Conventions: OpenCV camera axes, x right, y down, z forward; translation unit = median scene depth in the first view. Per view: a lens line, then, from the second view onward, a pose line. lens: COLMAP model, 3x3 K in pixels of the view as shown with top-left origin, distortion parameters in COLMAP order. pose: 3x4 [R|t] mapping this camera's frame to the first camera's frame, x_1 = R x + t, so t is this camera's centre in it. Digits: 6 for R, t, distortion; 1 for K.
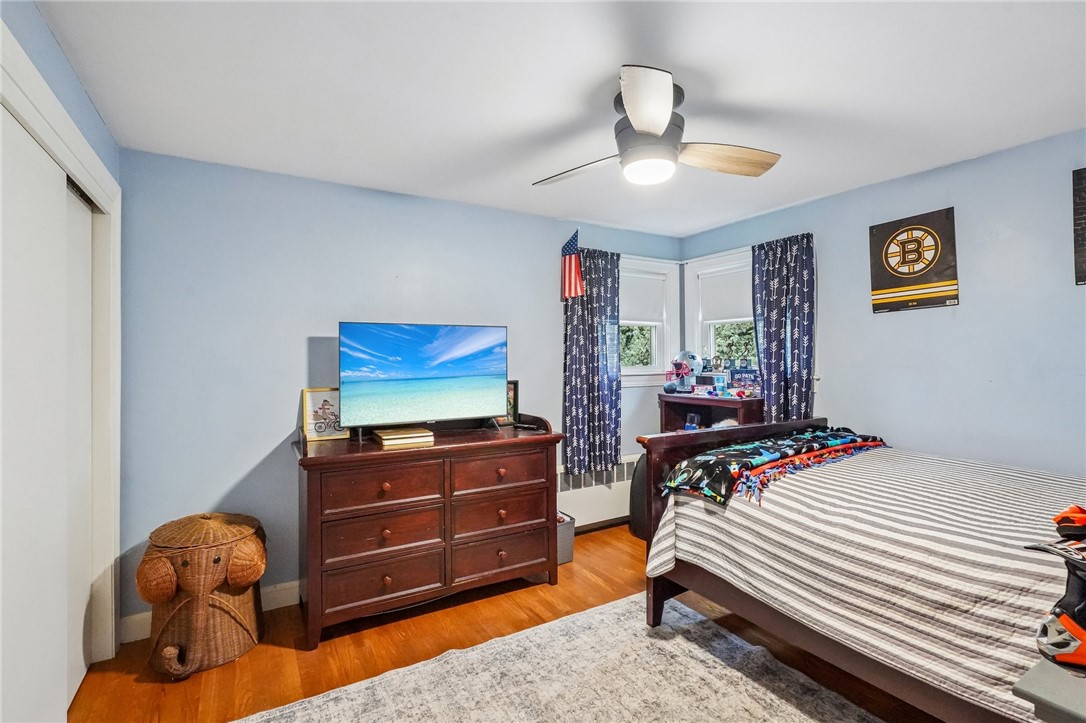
lens RADIAL K [[501.6, 0, 539.1], [0, 501.6, 353.9], [0, 0, 1]] dist [0.000148, -0.000907]
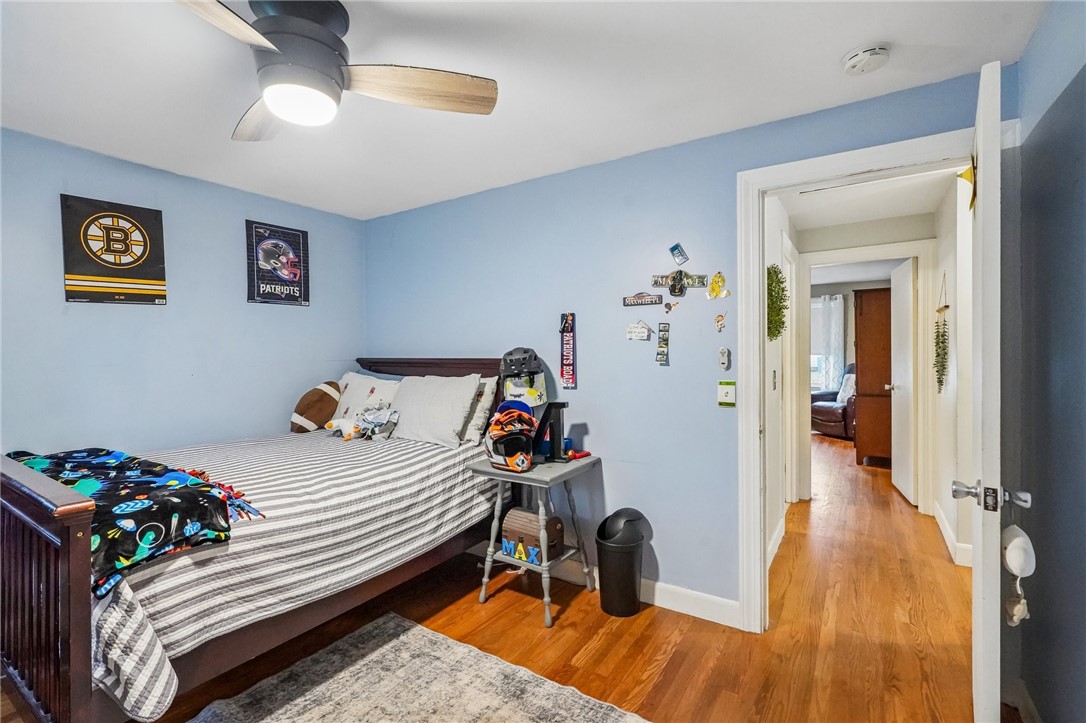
lens RADIAL K [[501.6, 0, 539.1], [0, 501.6, 353.9], [0, 0, 1]] dist [0.000148, -0.000907]
pose [[-0.434320, 0.002094, 0.900756, -0.460065], [0.006876, 0.999976, 0.000990, 0.010132], [-0.900732, 0.006623, -0.434324, 0.749528]]
